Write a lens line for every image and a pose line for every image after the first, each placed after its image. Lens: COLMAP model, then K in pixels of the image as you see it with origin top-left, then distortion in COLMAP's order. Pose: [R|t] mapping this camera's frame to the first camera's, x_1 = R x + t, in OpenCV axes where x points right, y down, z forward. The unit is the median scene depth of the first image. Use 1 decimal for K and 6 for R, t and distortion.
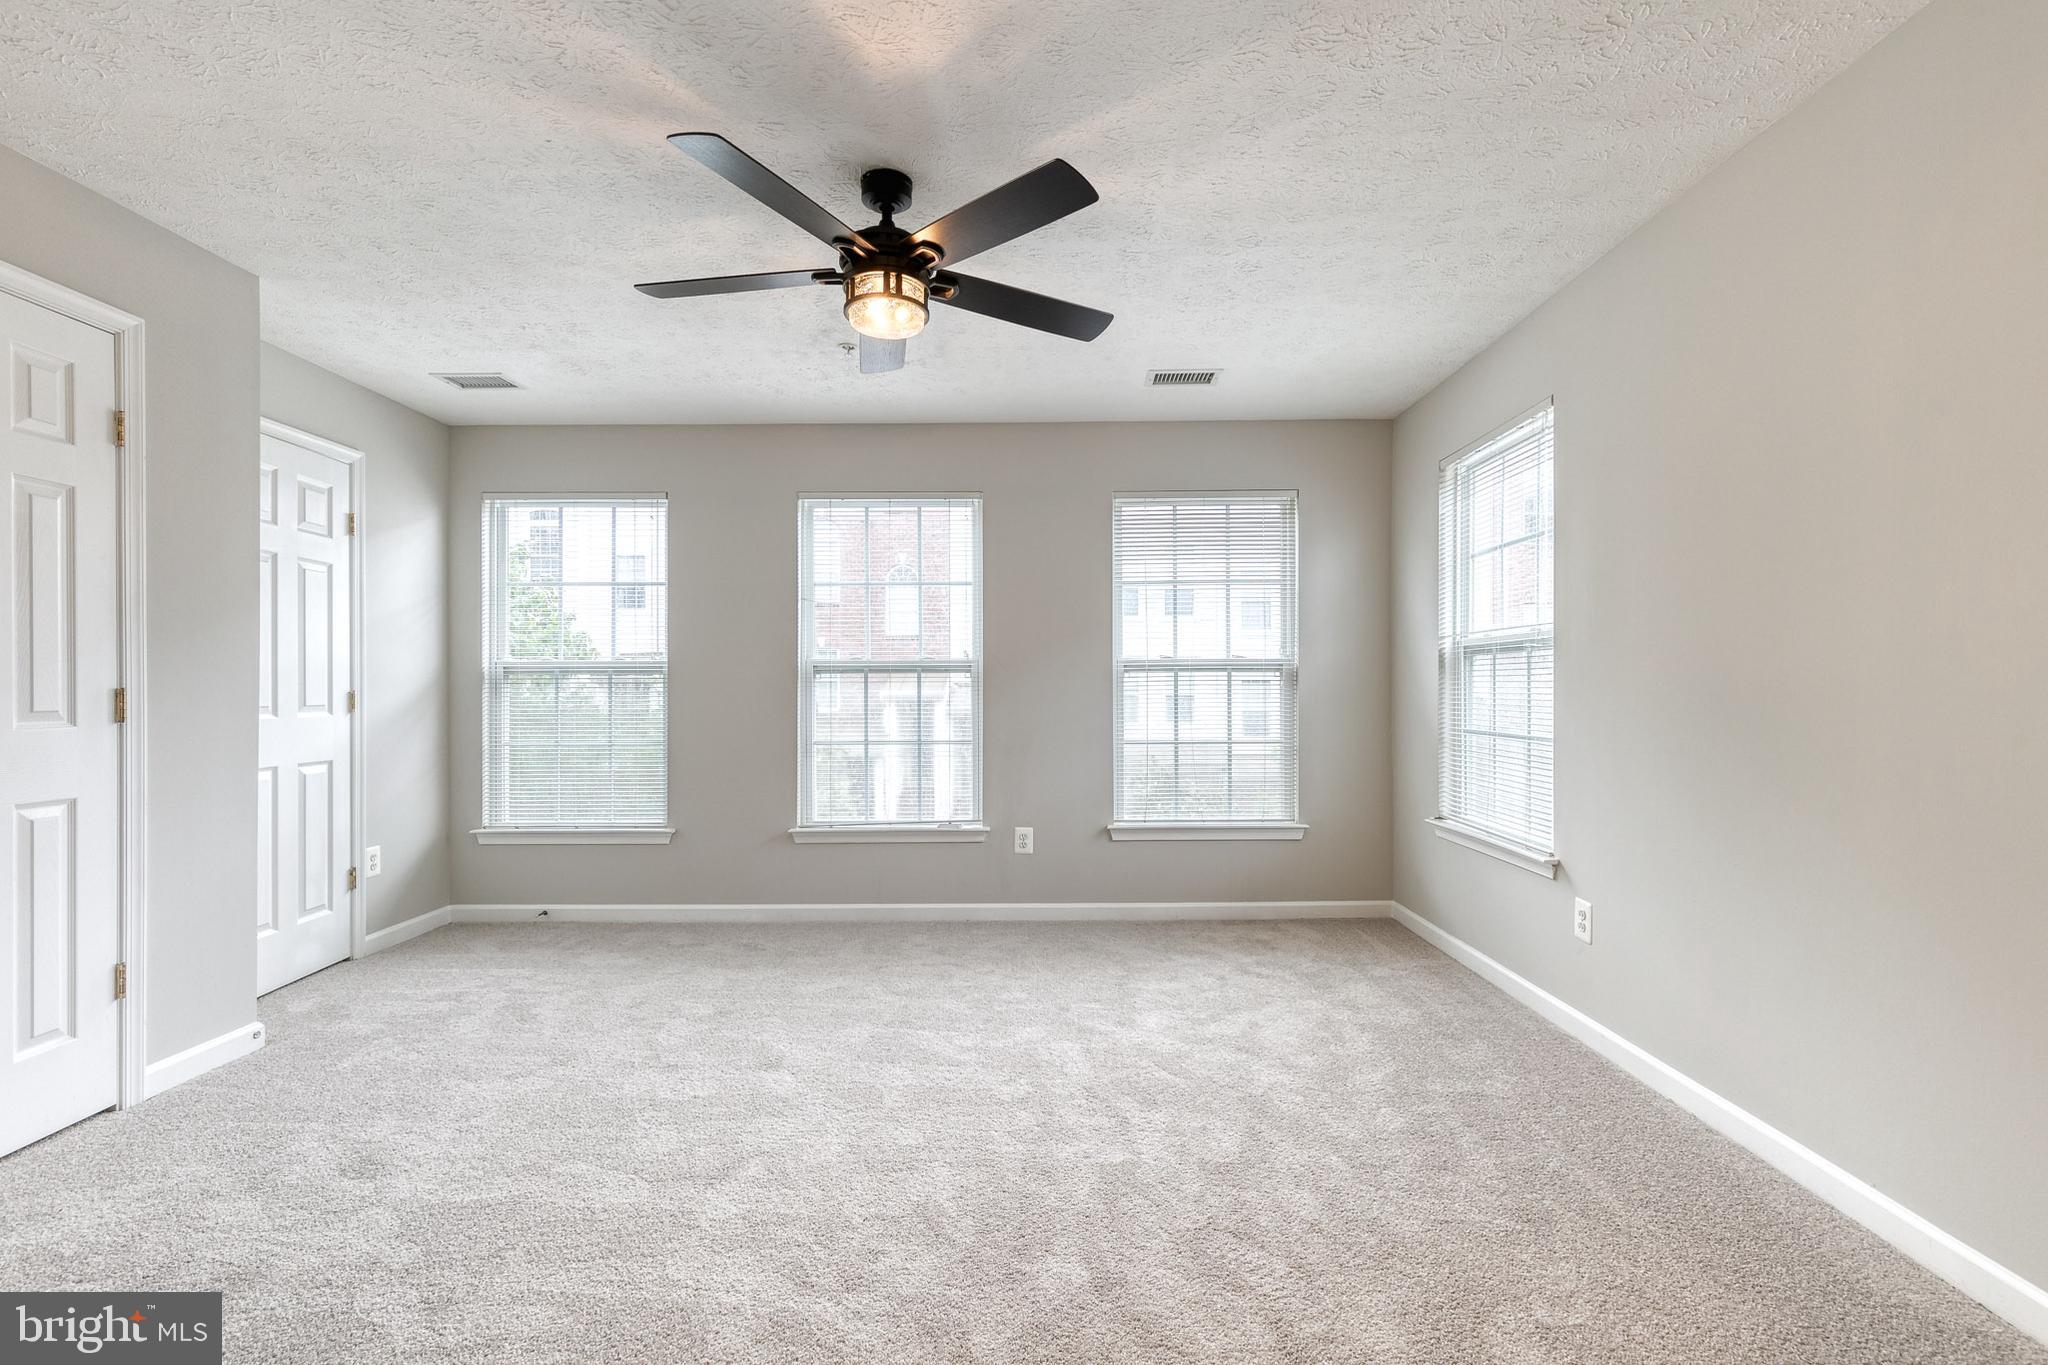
lens RADIAL K [[934.8, 0, 1047.6], [0, 934.8, 691.0], [0, 0, 1]] dist [0.014171, -0.001367]
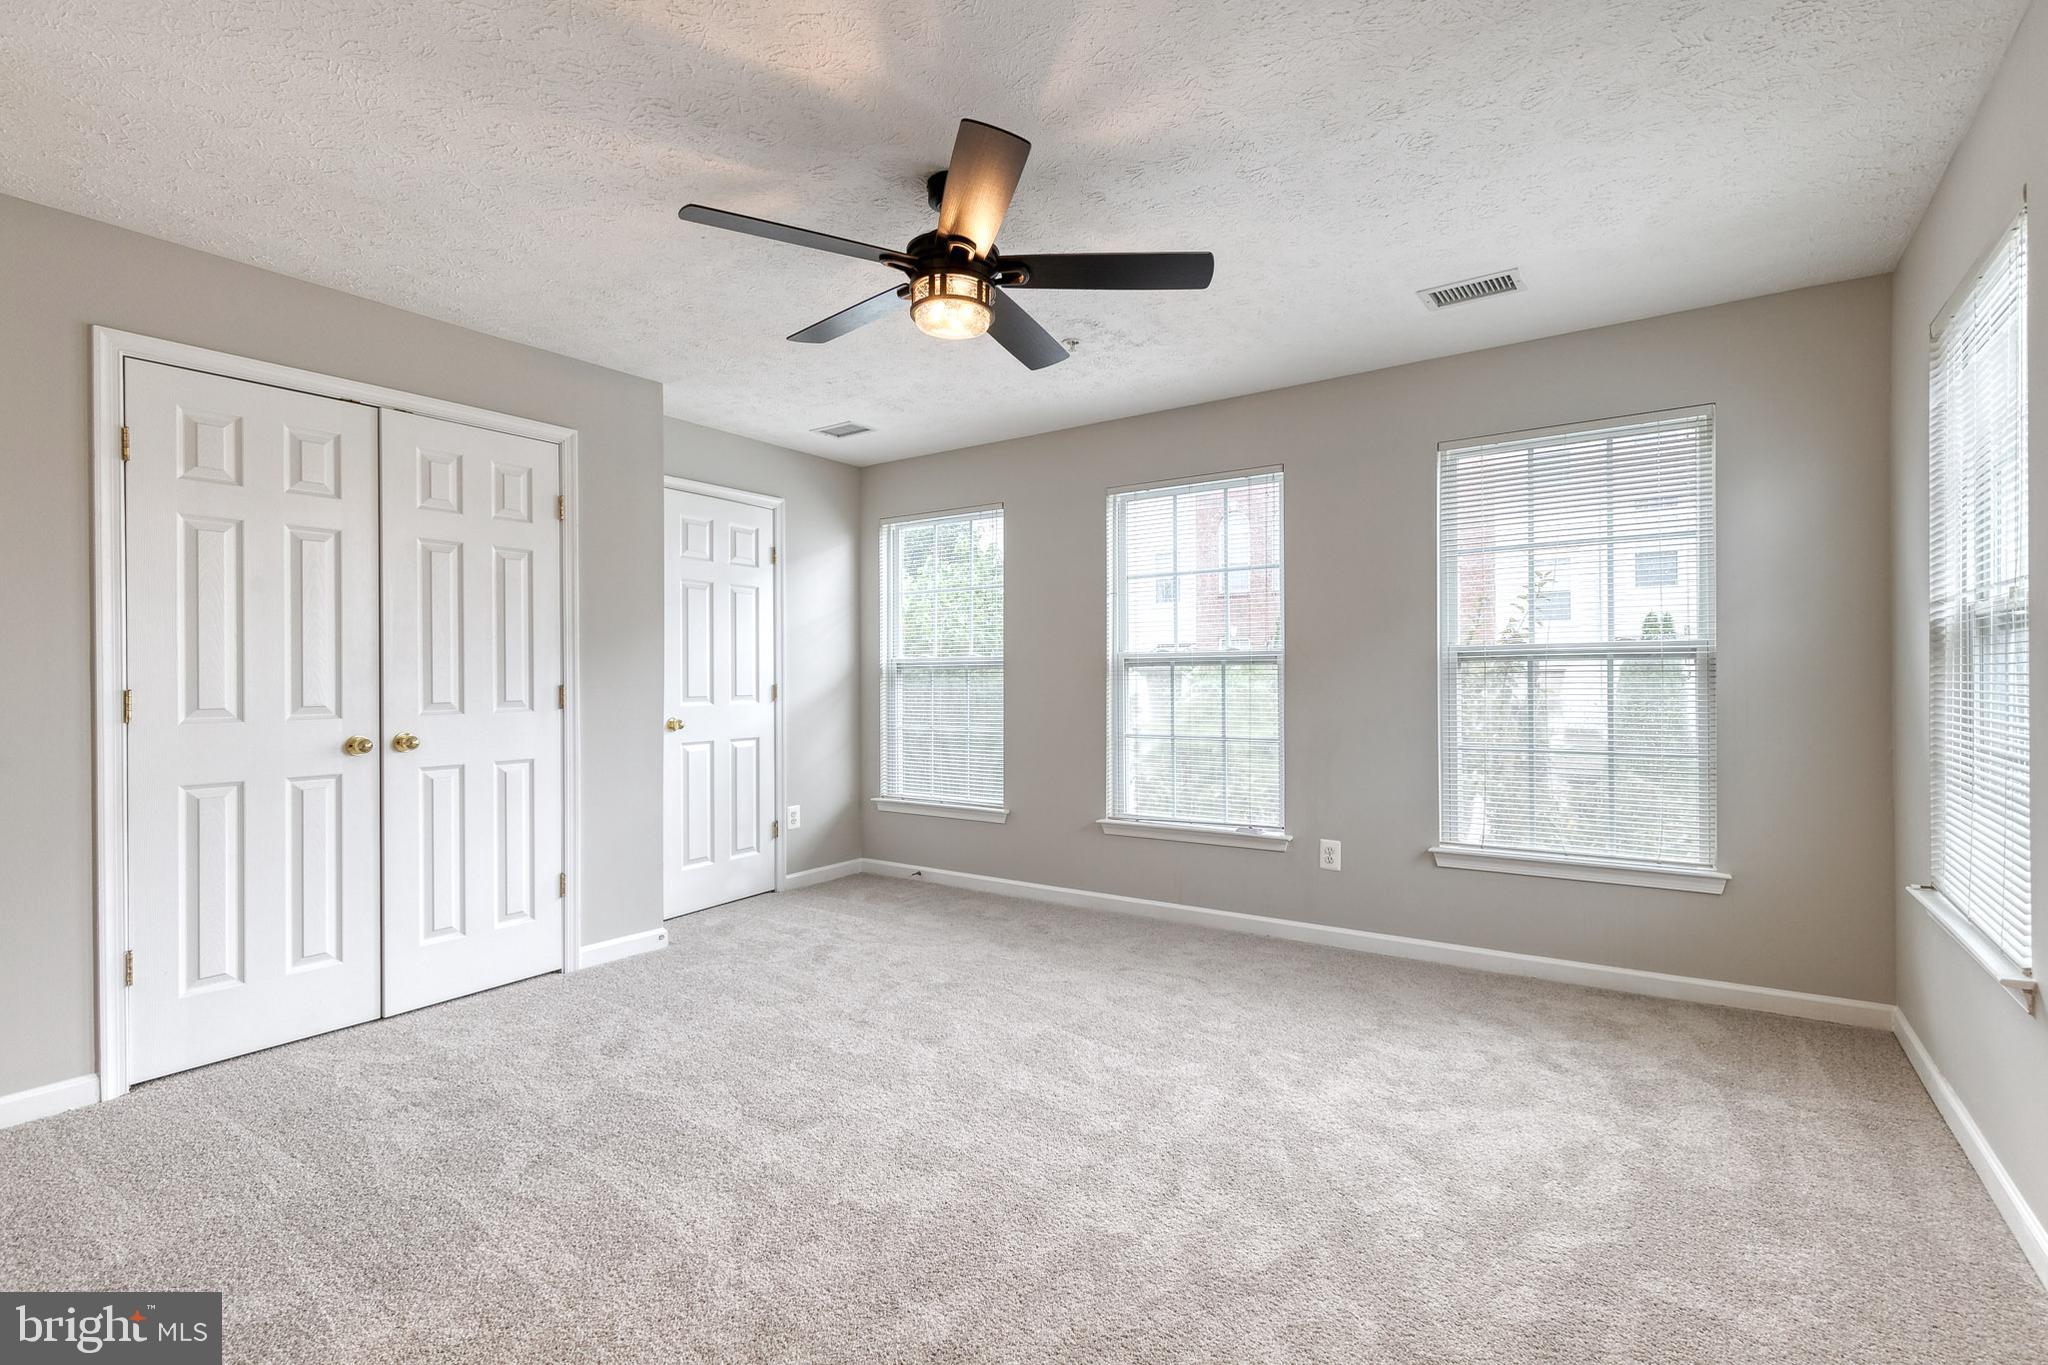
lens RADIAL K [[942.5, 0, 1033.8], [0, 942.5, 677.1], [0, 0, 1]] dist [0.014364, -0.004980]
pose [[0.826300, -0.002387, -0.563225, 0.295862], [0.002192, 0.999997, -0.001023, -0.008047], [0.563226, -0.000390, 0.826303, 0.133880]]
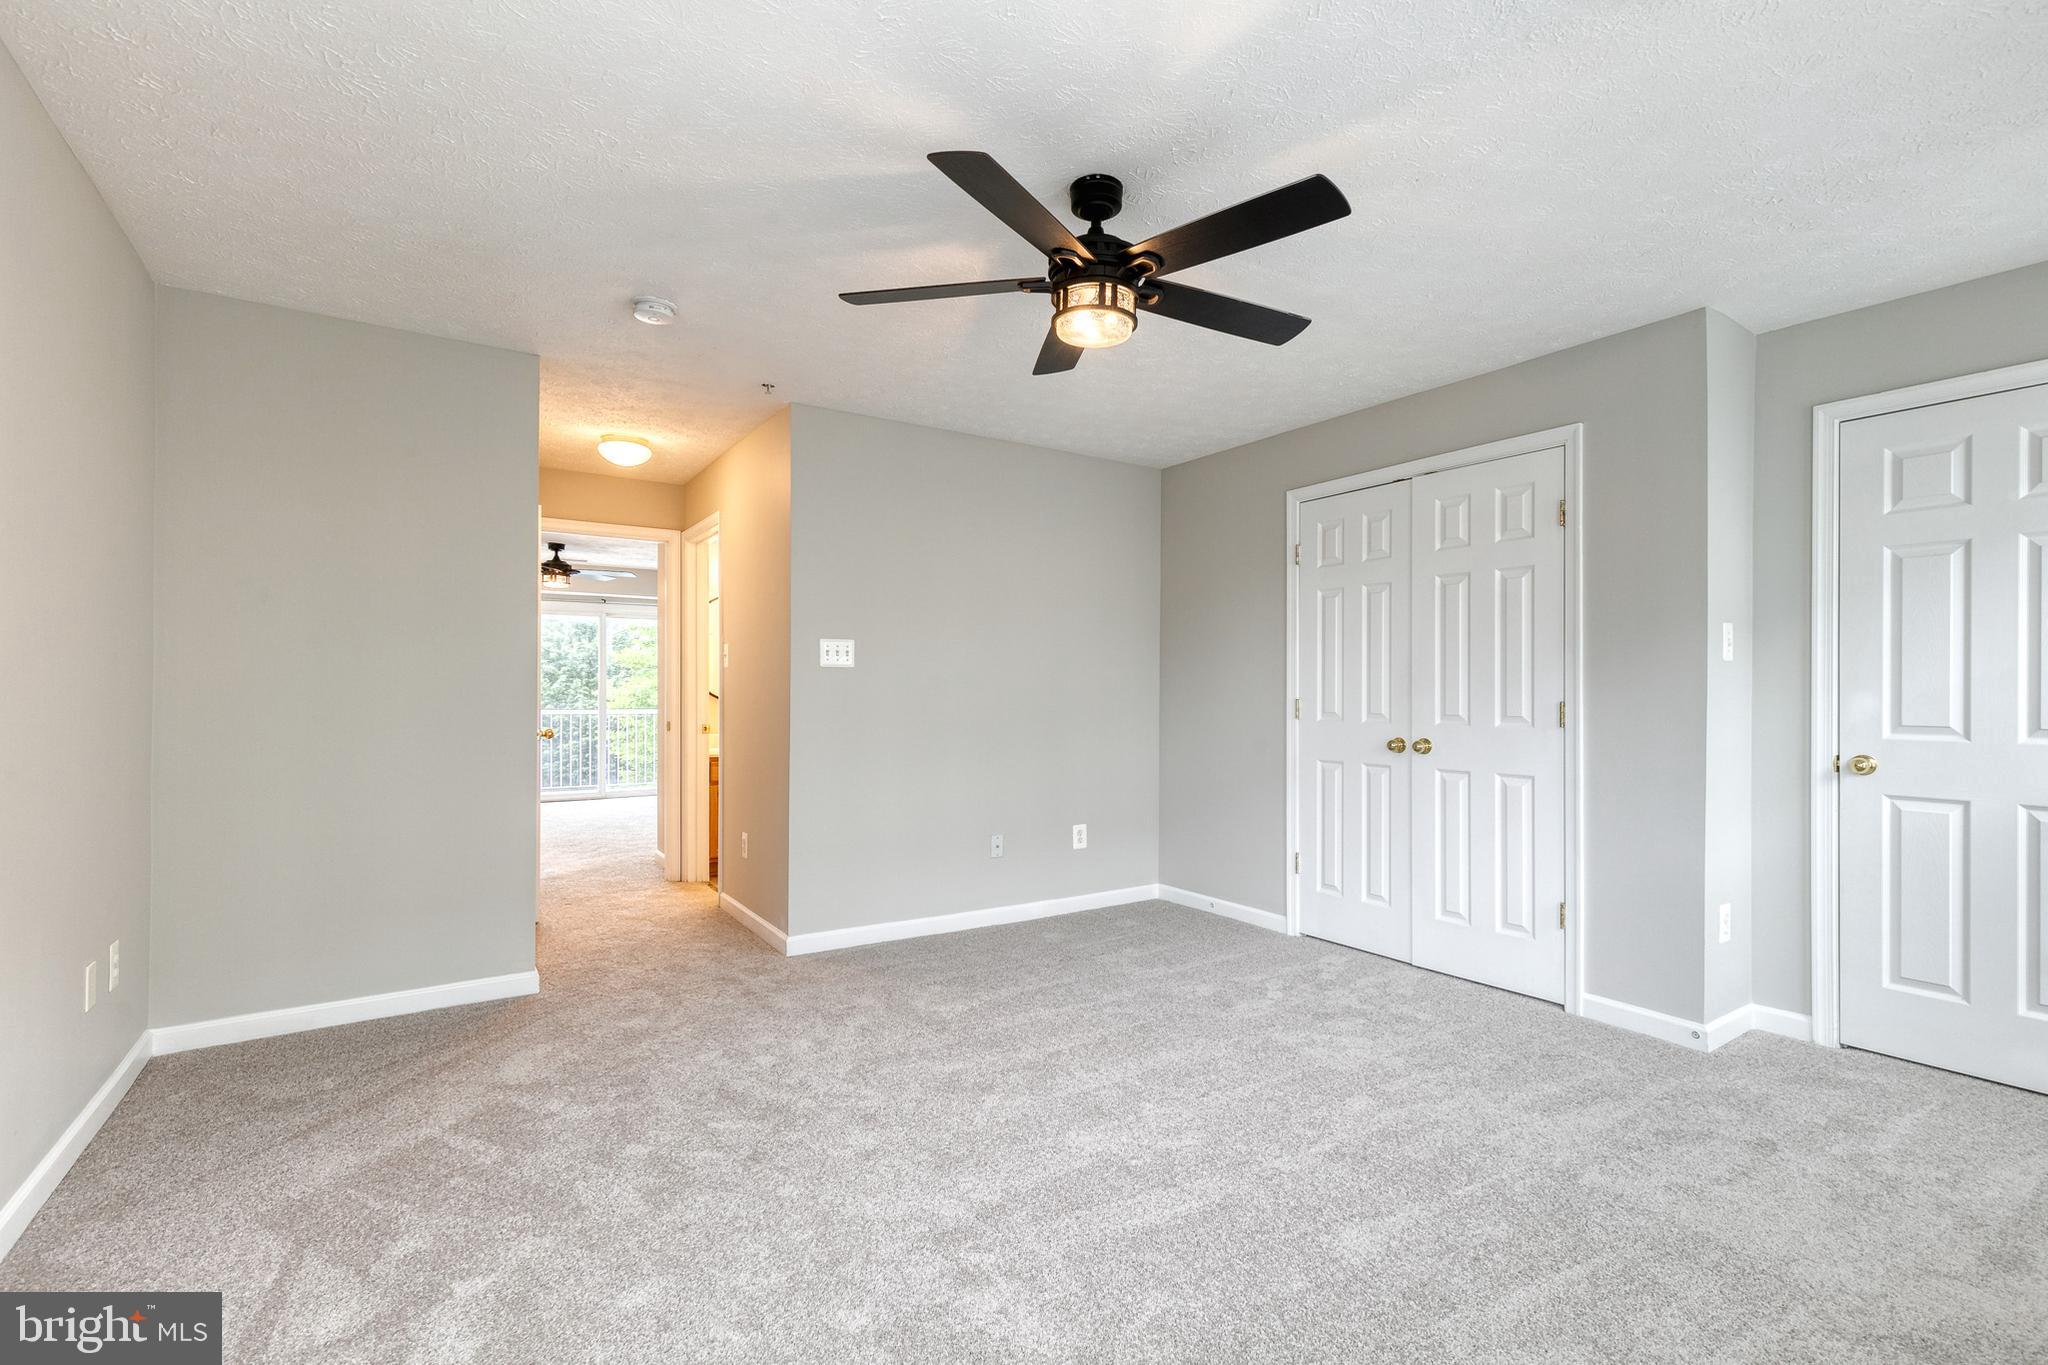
lens RADIAL K [[934.8, 0, 1047.6], [0, 934.8, 691.0], [0, 0, 1]] dist [0.014171, -0.001367]
pose [[-0.827833, 0.009751, -0.560889, 0.266121], [0.004229, 0.999929, 0.011142, -0.026379], [0.560958, 0.006852, -0.827816, 1.132235]]
